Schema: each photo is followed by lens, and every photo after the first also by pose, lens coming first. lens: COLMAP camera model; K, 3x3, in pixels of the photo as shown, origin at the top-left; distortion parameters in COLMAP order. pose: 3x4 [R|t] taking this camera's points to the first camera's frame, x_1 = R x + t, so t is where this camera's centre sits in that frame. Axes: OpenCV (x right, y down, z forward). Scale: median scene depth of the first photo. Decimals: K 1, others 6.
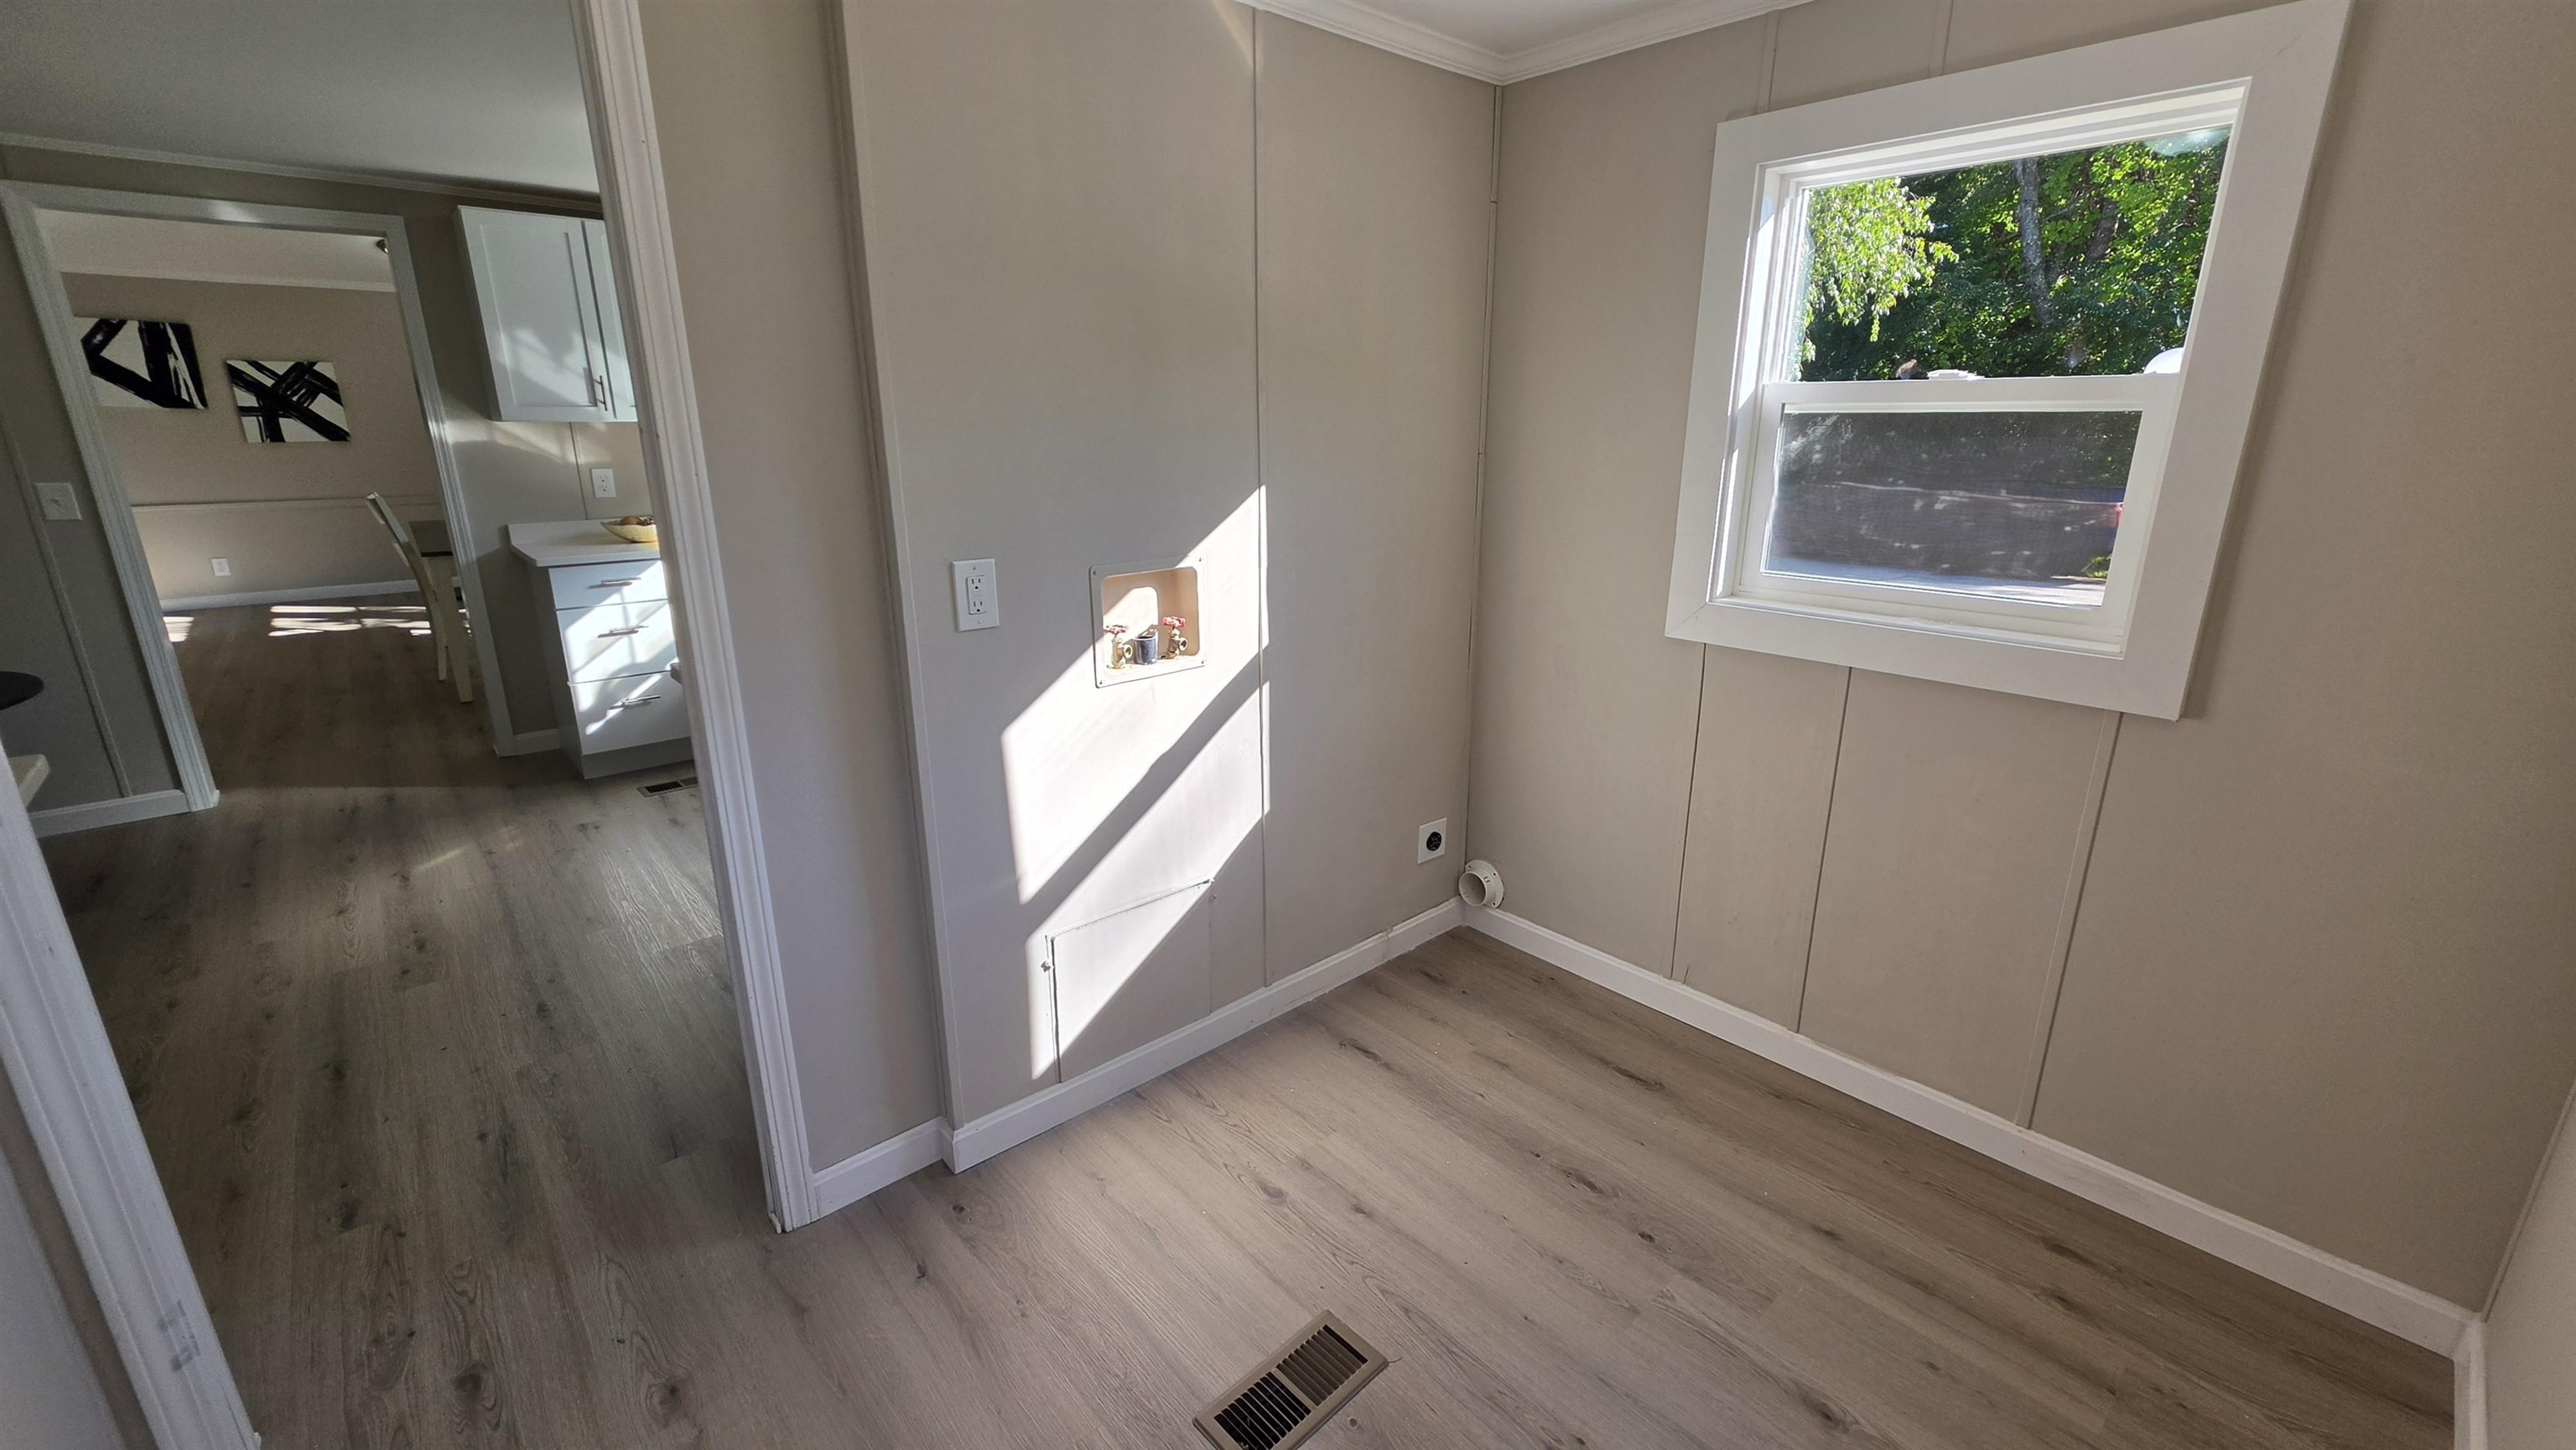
lens RADIAL K [[1042.6, 0, 1284.8], [0, 1042.6, 717.7], [0, 0, 1]] dist [-0.001004, -0.000109]
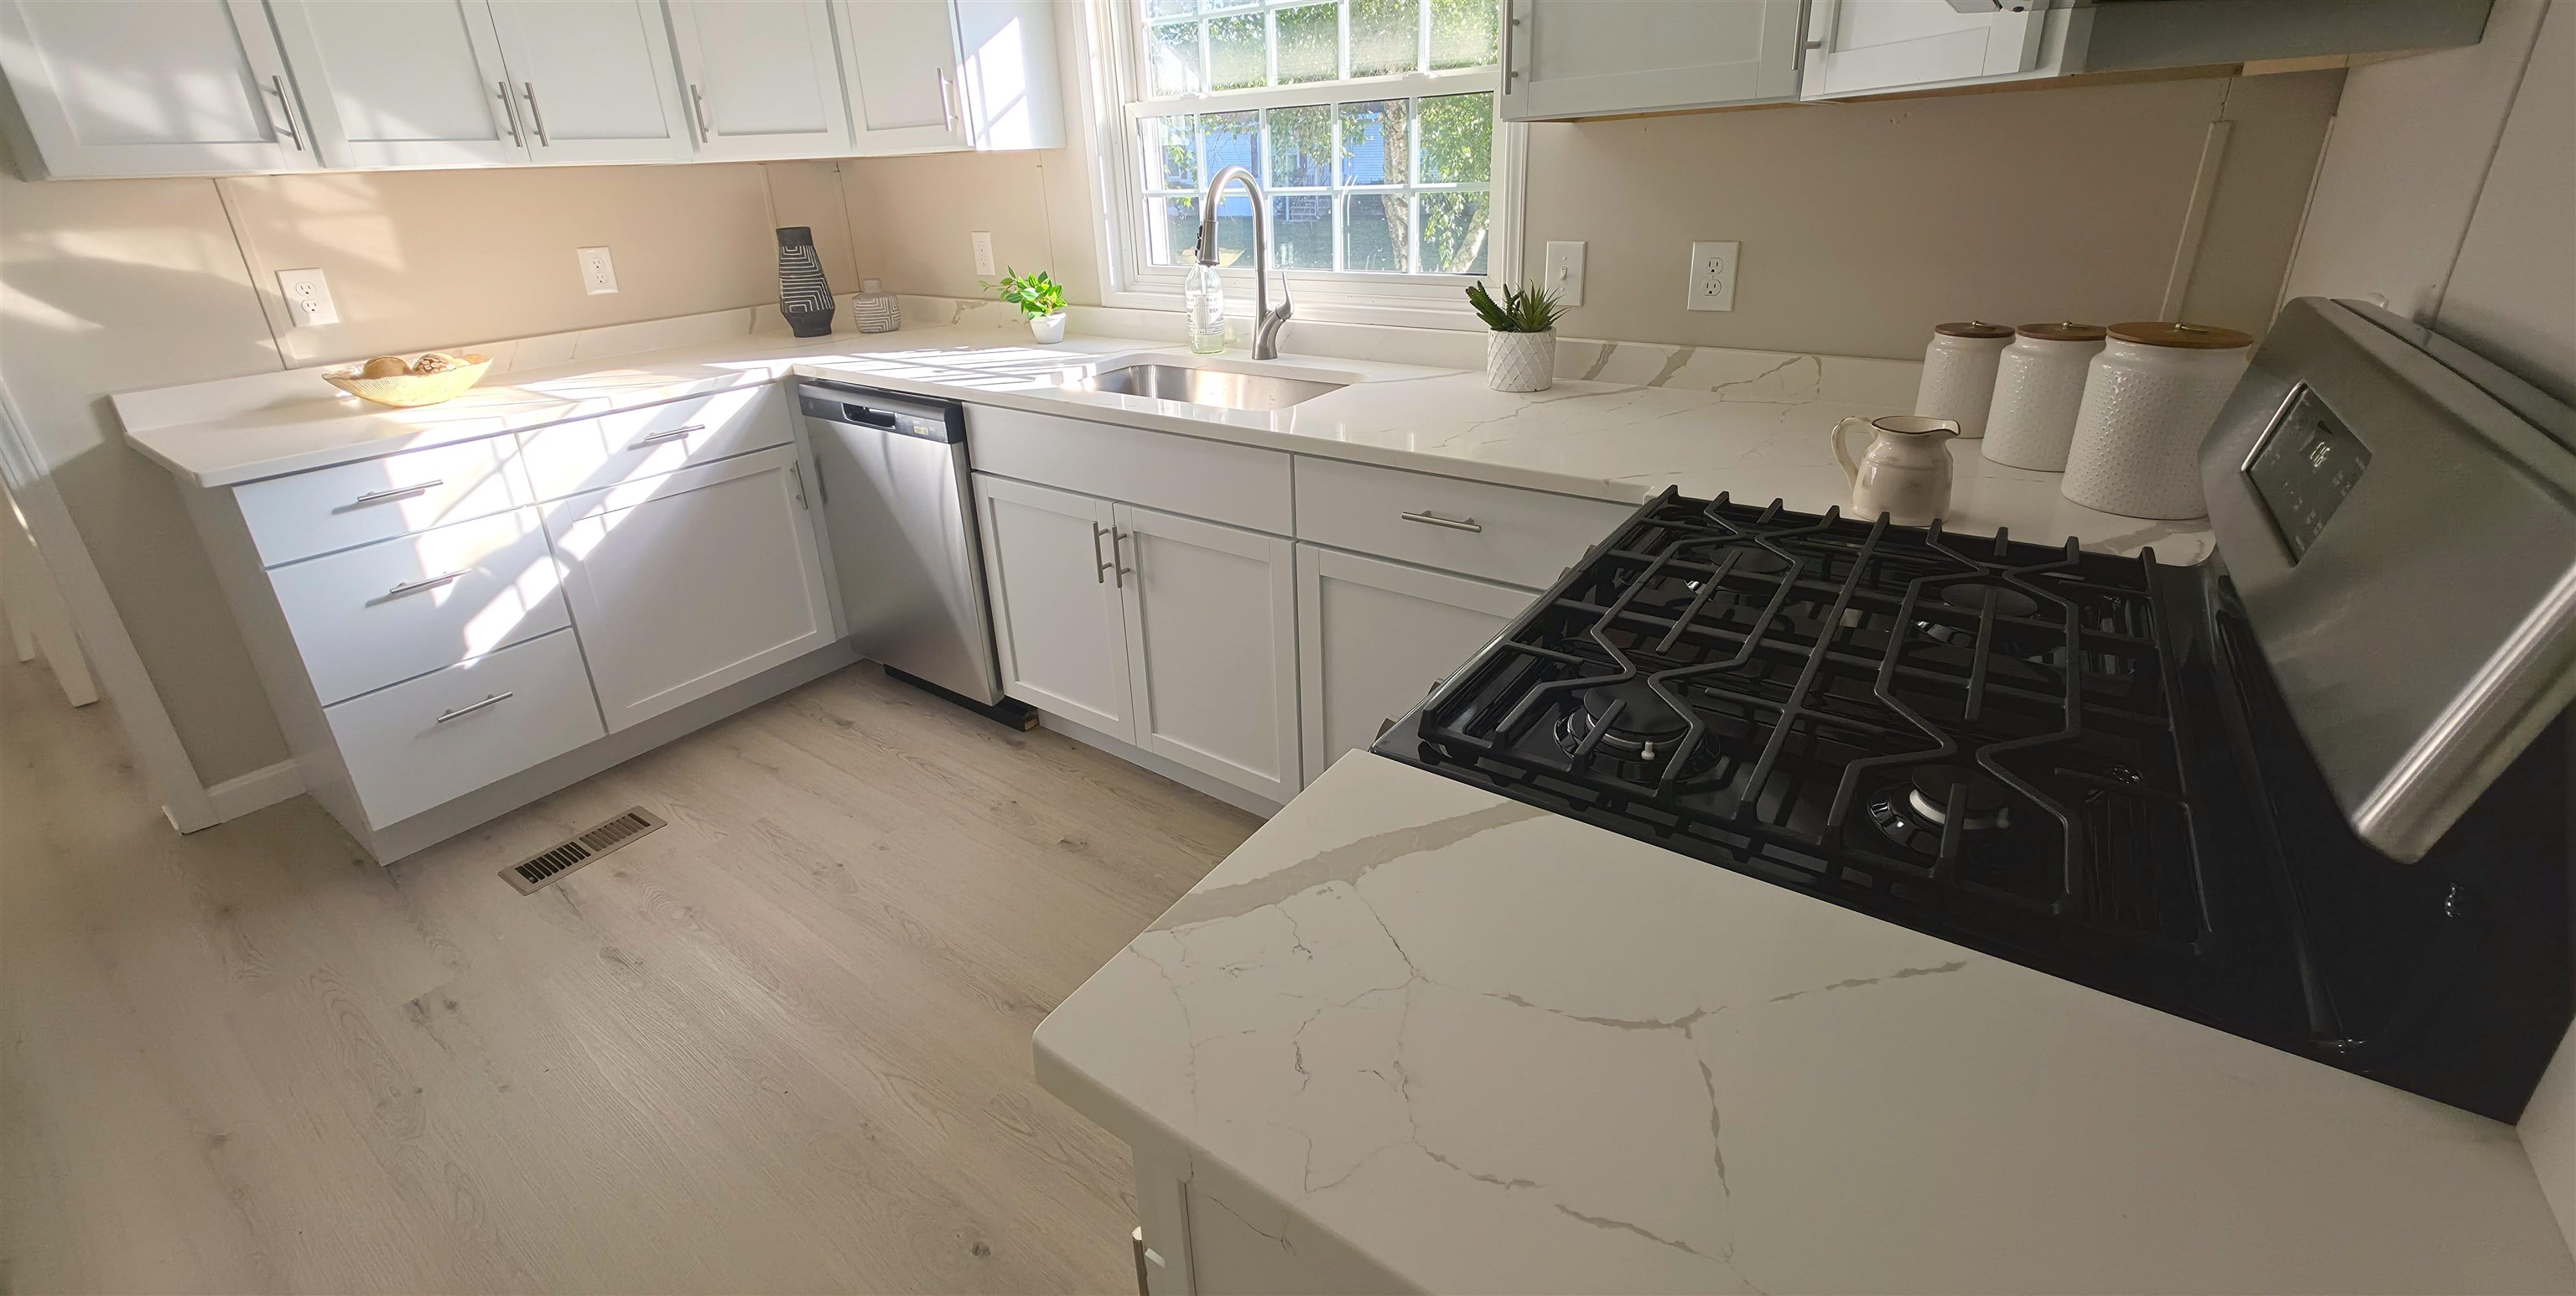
lens RADIAL K [[1022.1, 0, 1300.7], [0, 1022.1, 560.0], [0, 0, 1]] dist [-0.011635, -0.000319]
pose [[0.971734, -0.111997, 0.207823, -0.306495], [0.094203, 0.991138, 0.093657, -0.099068], [-0.216471, -0.071432, 0.973672, 0.409748]]
